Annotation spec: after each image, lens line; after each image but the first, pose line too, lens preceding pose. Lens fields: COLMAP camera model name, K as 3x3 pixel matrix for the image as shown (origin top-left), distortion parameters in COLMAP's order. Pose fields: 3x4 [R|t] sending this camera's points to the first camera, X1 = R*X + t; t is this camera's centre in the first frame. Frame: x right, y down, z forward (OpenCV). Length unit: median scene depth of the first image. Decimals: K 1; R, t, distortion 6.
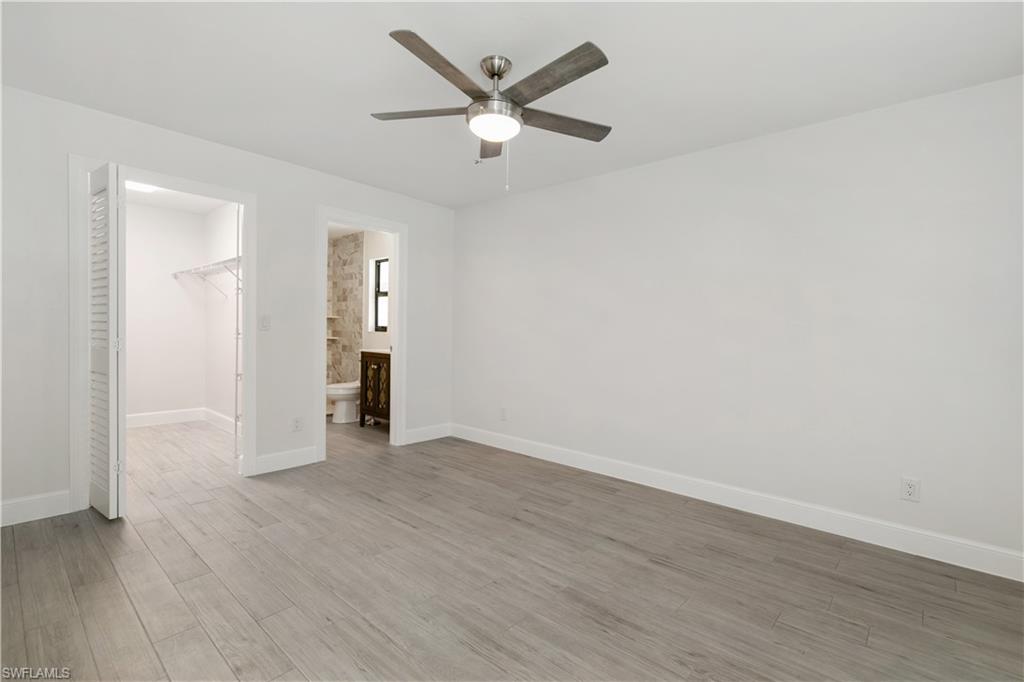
lens RADIAL K [[473.4, 0, 501.0], [0, 473.4, 346.7], [0, 0, 1]] dist [0.006129, 0.000686]
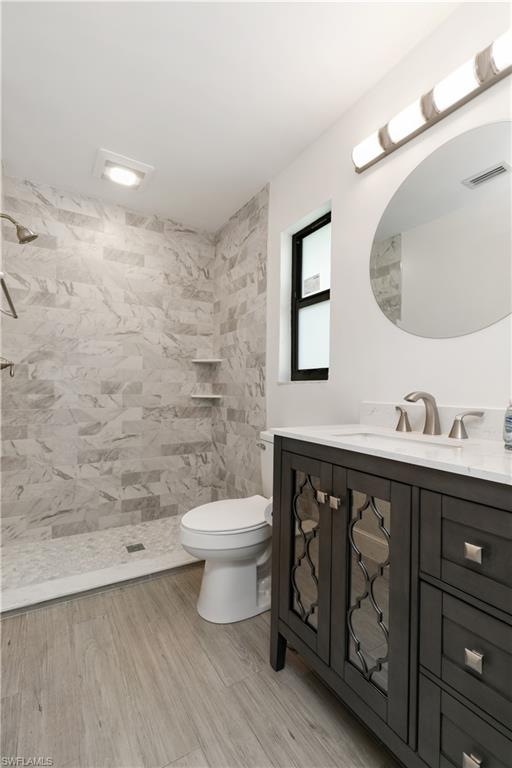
lens RADIAL K [[355.0, 0, 257.3], [0, 355.0, 386.9], [0, 0, 1]] dist [0.006129, 0.000686]
pose [[0.967012, -0.009761, -0.254542, -0.245304], [-0.002006, 0.998943, -0.045928, -0.012880], [0.254721, 0.044924, 0.965970, 0.760824]]
